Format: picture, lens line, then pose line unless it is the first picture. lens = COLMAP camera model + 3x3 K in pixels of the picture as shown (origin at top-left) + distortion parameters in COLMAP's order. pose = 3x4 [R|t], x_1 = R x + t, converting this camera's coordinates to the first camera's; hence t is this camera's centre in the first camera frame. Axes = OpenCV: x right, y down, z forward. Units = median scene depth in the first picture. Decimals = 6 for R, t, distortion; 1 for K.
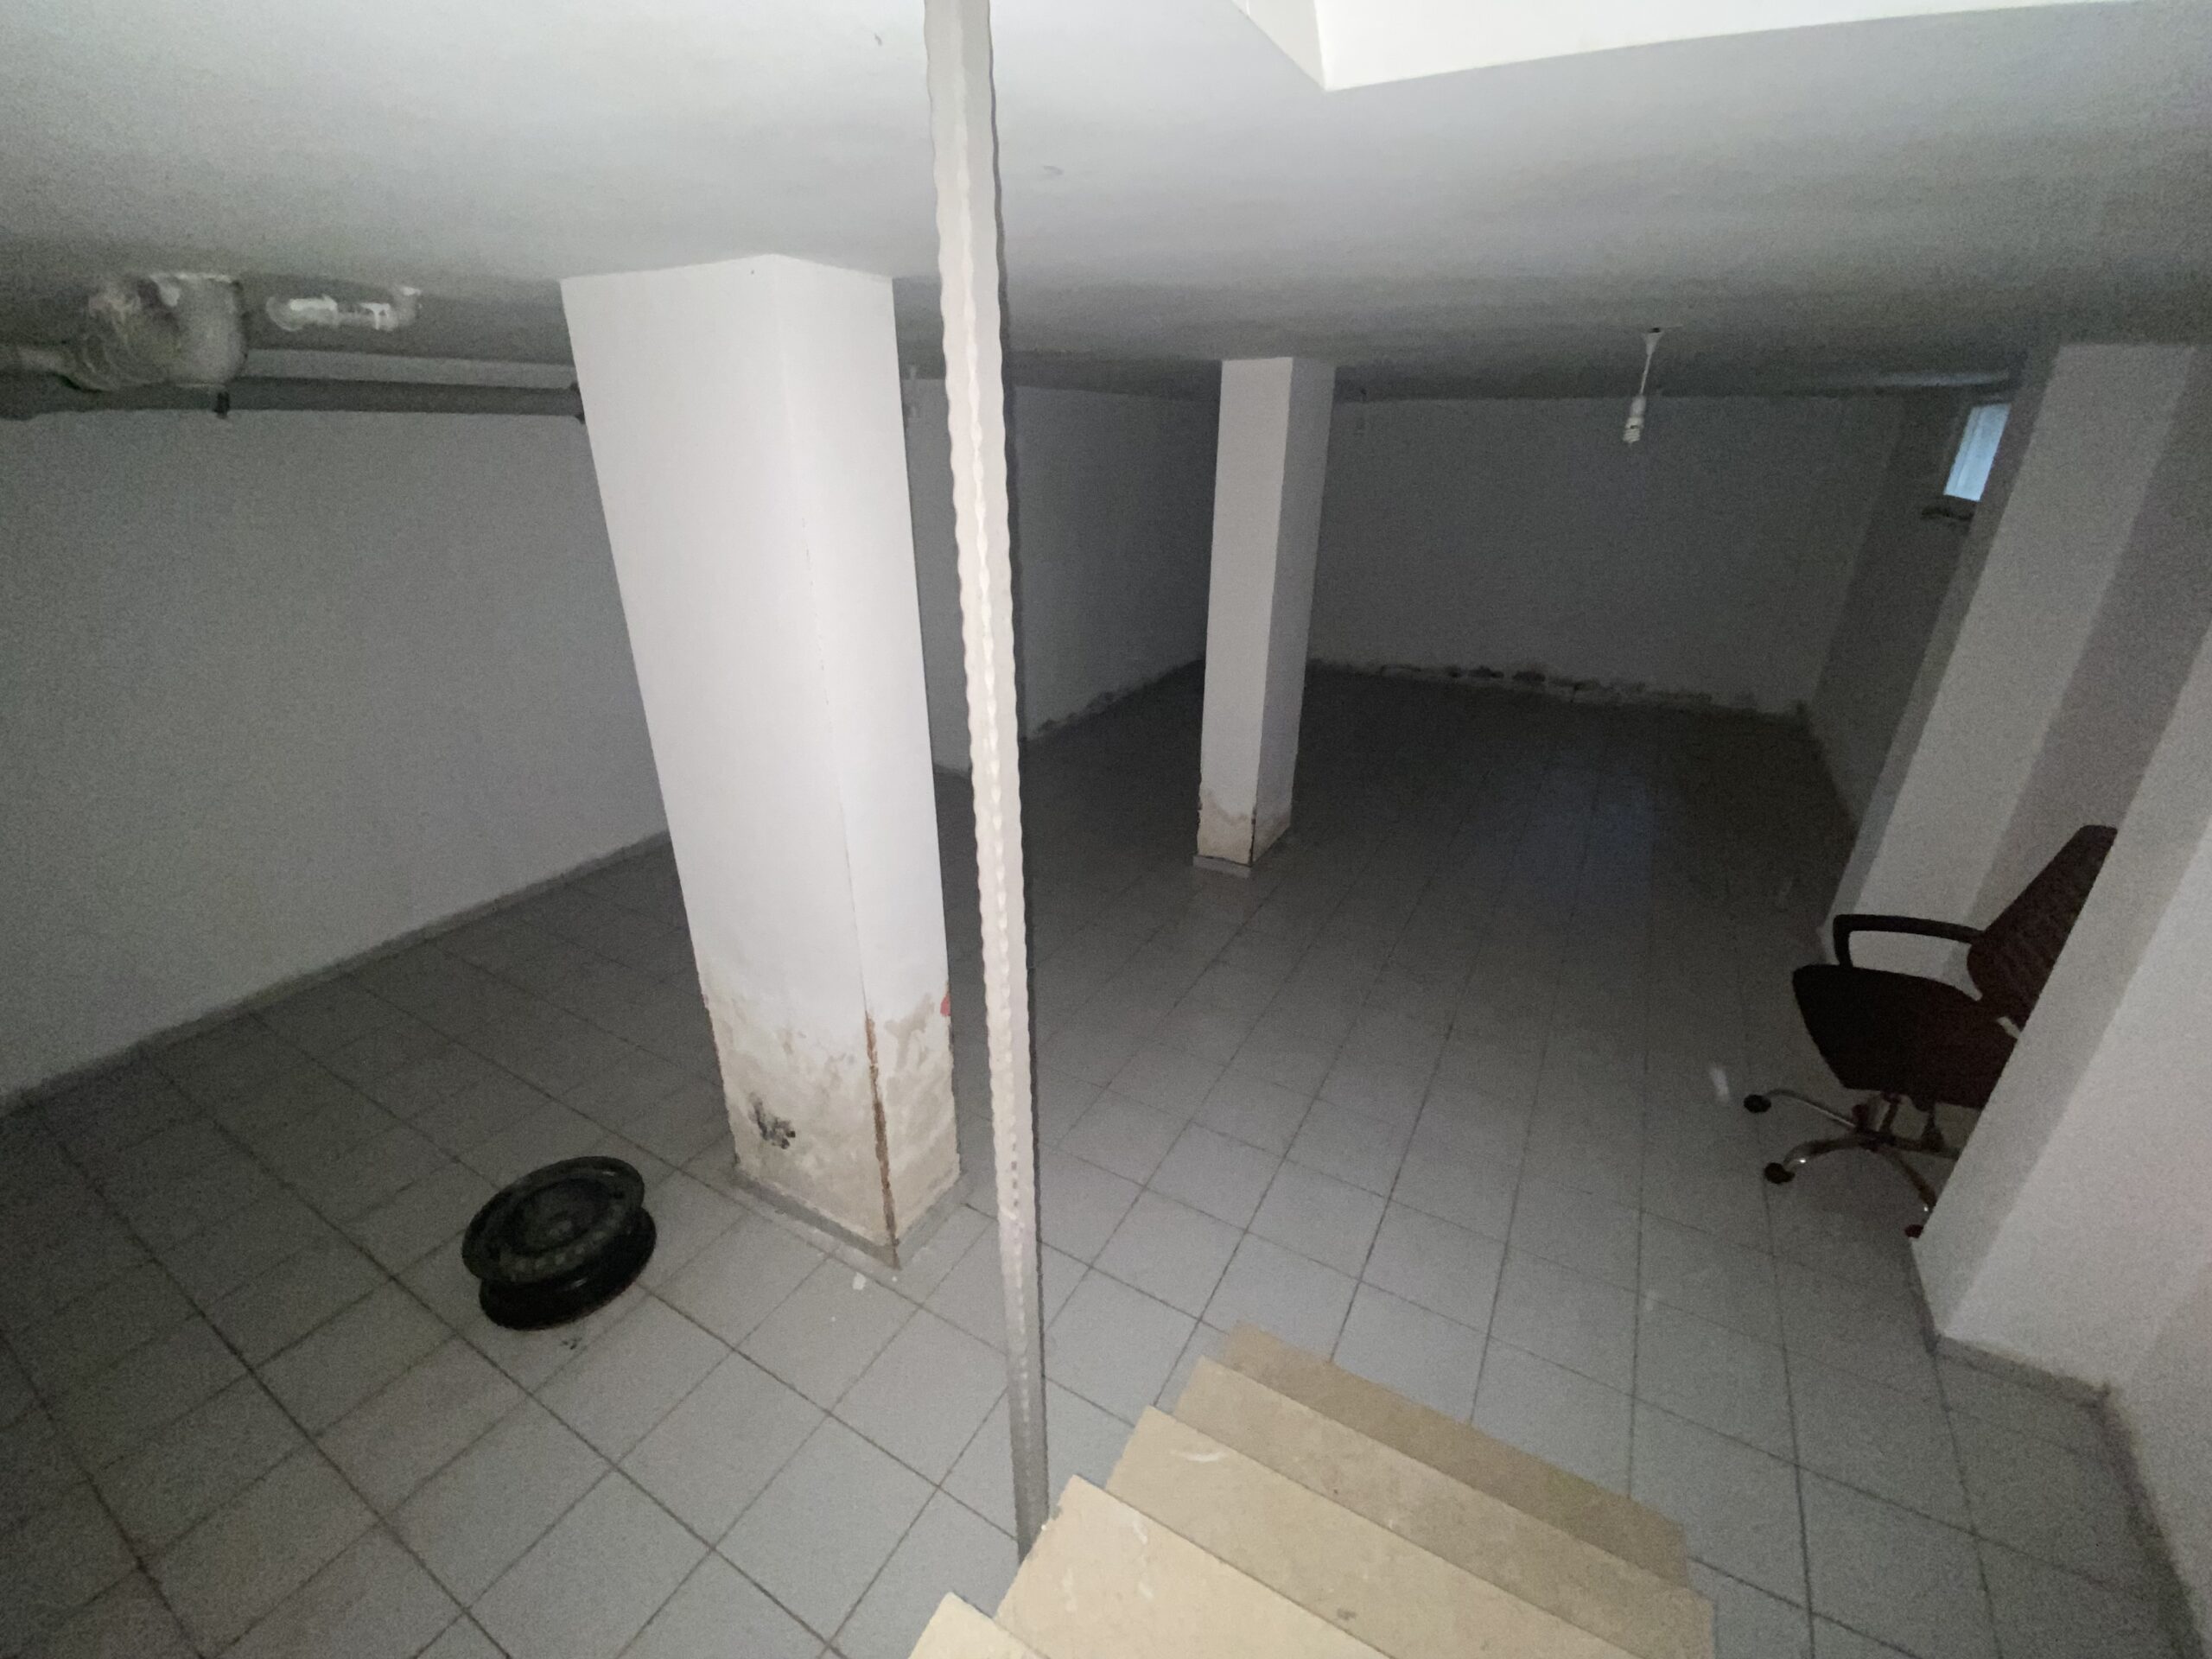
lens RADIAL K [[911.4, 0, 1116.0], [0, 911.4, 836.9], [0, 0, 1]] dist [0.002293, -0.014147]
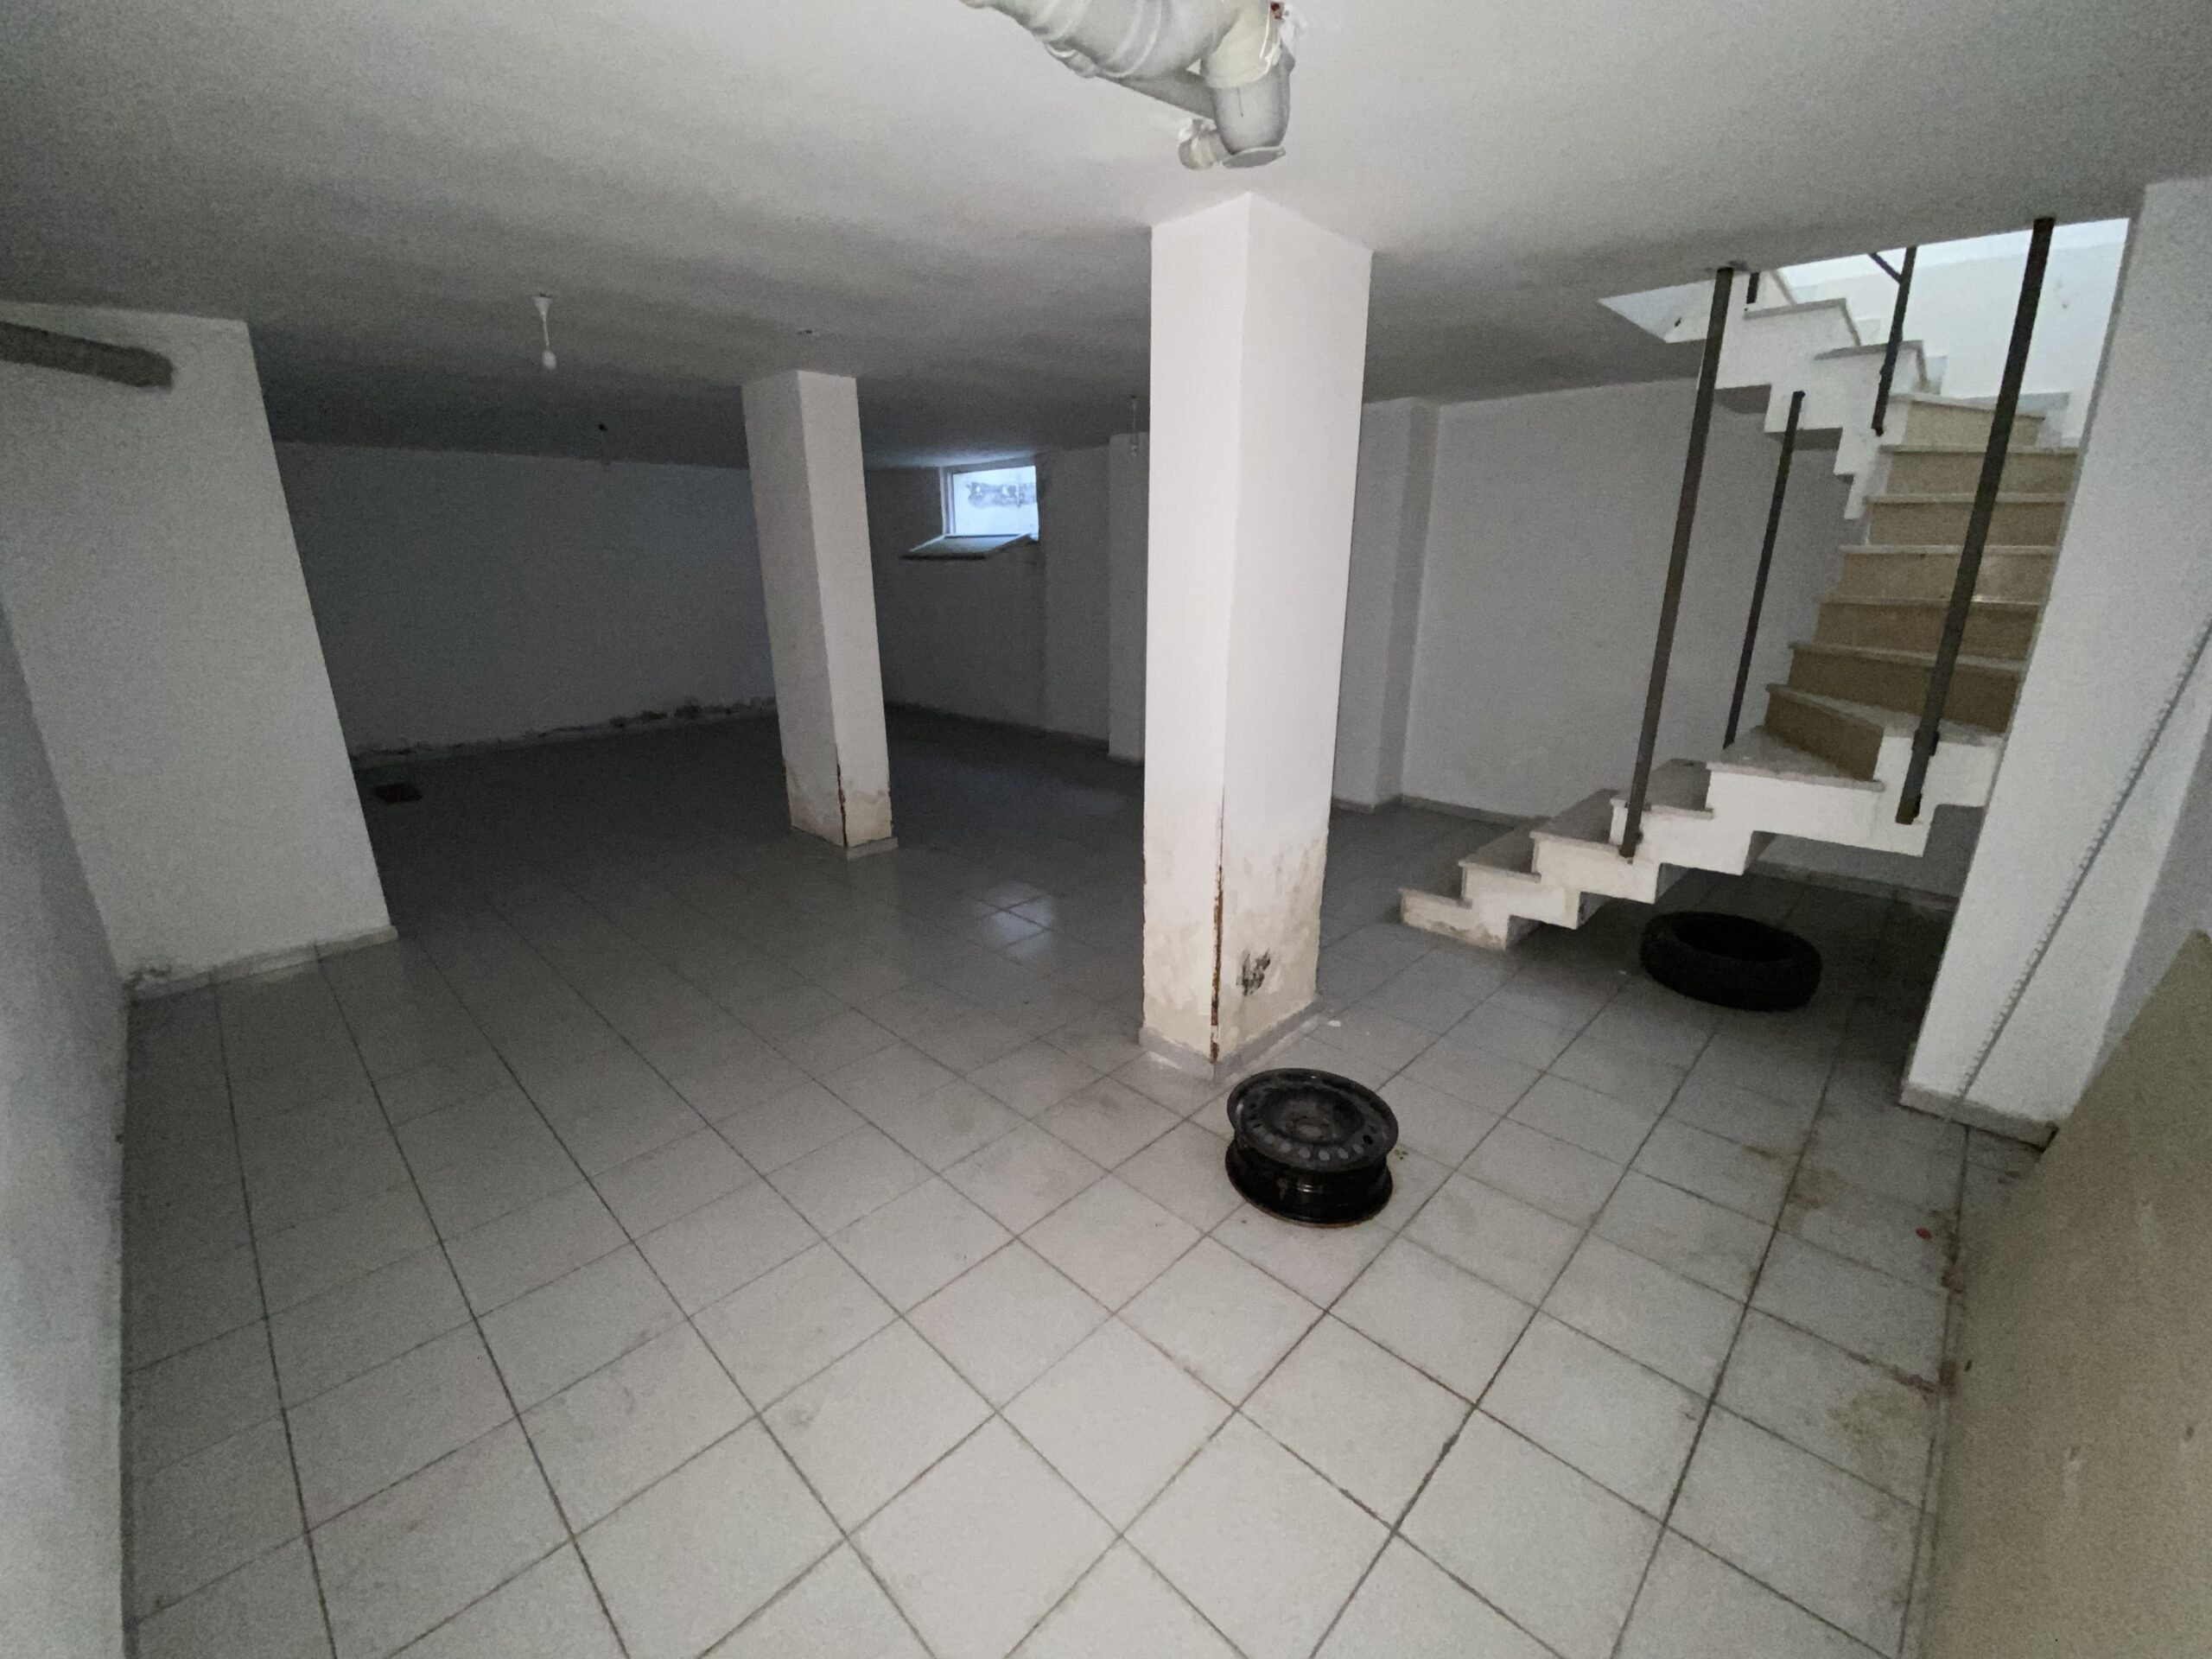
lens RADIAL K [[911.4, 0, 1116.0], [0, 911.4, 836.9], [0, 0, 1]] dist [0.002293, -0.014147]
pose [[0.259419, -0.287587, 0.921952, -0.572665], [0.391478, 0.904001, 0.171834, -0.036463], [-0.882863, 0.316347, 0.347099, 0.288083]]
